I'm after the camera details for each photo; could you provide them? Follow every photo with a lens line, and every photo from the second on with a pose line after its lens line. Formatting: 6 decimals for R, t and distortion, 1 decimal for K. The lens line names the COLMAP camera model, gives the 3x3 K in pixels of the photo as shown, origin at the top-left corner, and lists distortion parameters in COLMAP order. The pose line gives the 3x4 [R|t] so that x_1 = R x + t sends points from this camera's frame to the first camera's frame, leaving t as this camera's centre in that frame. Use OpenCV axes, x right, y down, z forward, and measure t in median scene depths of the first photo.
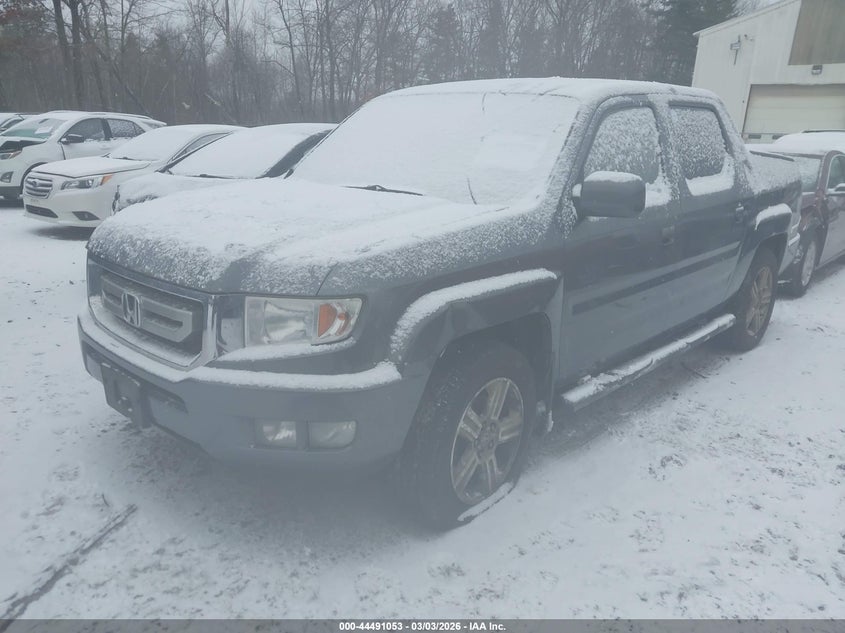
lens RADIAL K [[668.0, 0, 419.6], [0, 668.0, 318.1], [0, 0, 1]] dist [0.022166, -0.003547]
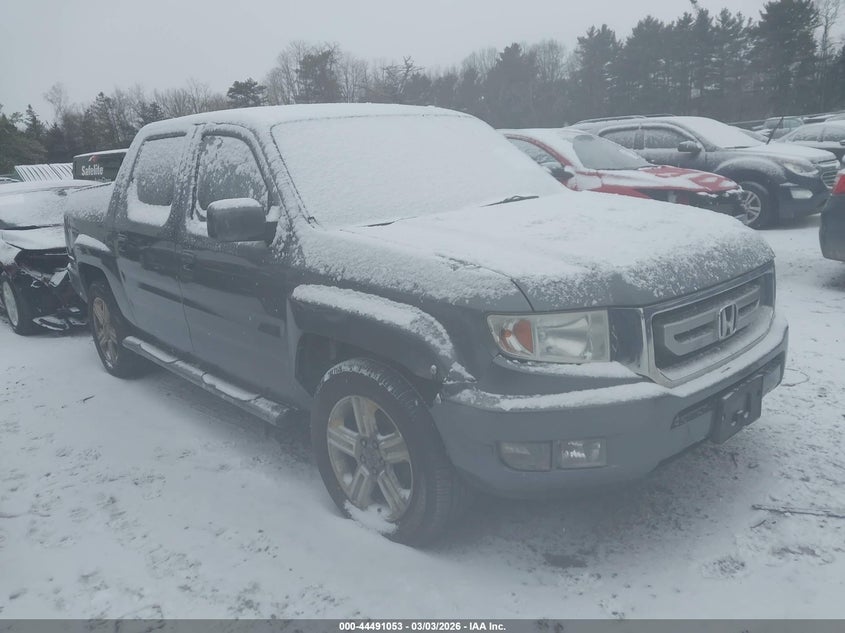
lens RADIAL K [[668.0, 0, 419.6], [0, 668.0, 318.1], [0, 0, 1]] dist [0.022166, -0.003547]
pose [[0.041085, -0.263157, 0.963878, -1.349470], [0.317876, 0.918012, 0.237085, -0.379438], [-0.947242, 0.296653, 0.121368, 1.270669]]
